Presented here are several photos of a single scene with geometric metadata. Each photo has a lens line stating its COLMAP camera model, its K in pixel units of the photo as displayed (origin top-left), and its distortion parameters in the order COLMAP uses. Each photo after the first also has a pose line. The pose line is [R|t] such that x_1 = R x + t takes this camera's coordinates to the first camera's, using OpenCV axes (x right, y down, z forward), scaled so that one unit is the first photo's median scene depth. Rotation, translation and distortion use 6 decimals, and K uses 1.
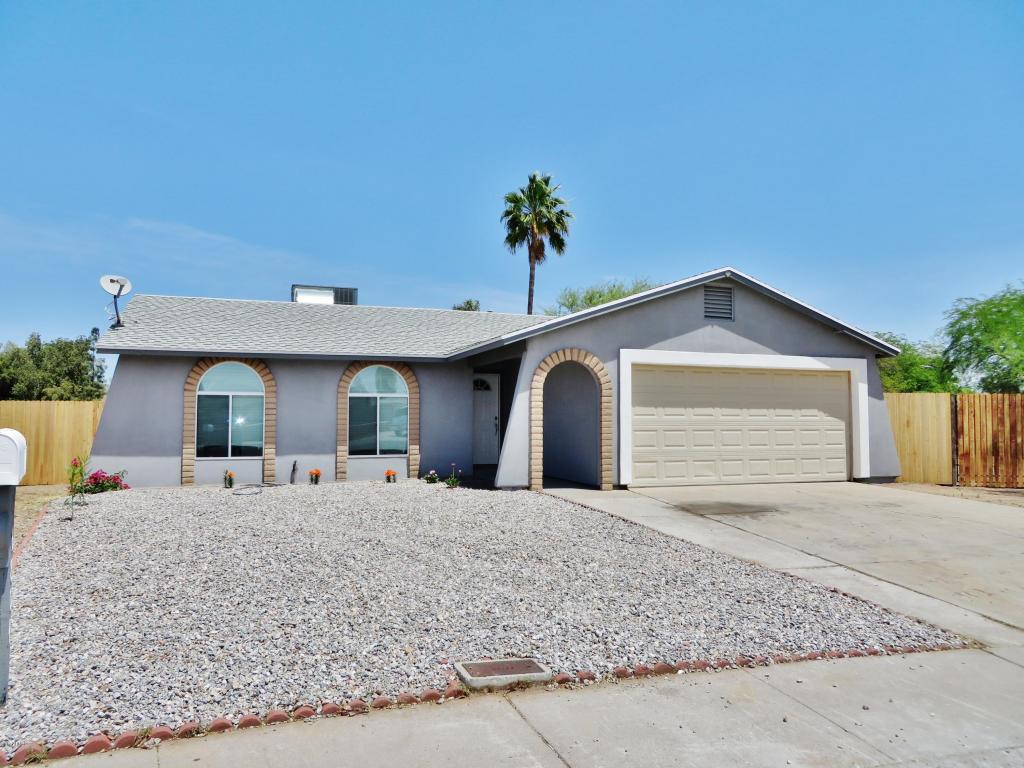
lens RADIAL K [[769.7, 0, 510.9], [0, 769.7, 382.6], [0, 0, 1]] dist [-0.011664, 0.002830]
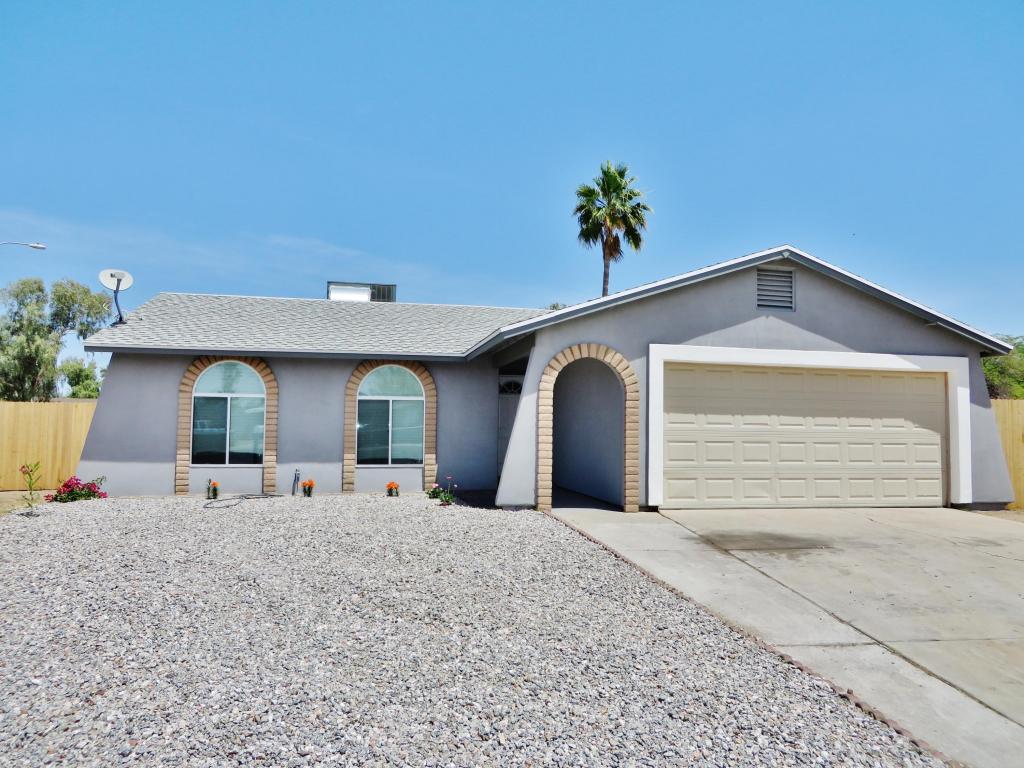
lens RADIAL K [[769.7, 0, 513.8], [0, 769.7, 383.1], [0, 0, 1]] dist [-0.011664, 0.002830]
pose [[0.991206, 0.003281, -0.132286, 0.099589], [-0.004420, 0.999956, -0.008314, 0.006132], [0.132253, 0.008825, 0.991177, 0.138935]]
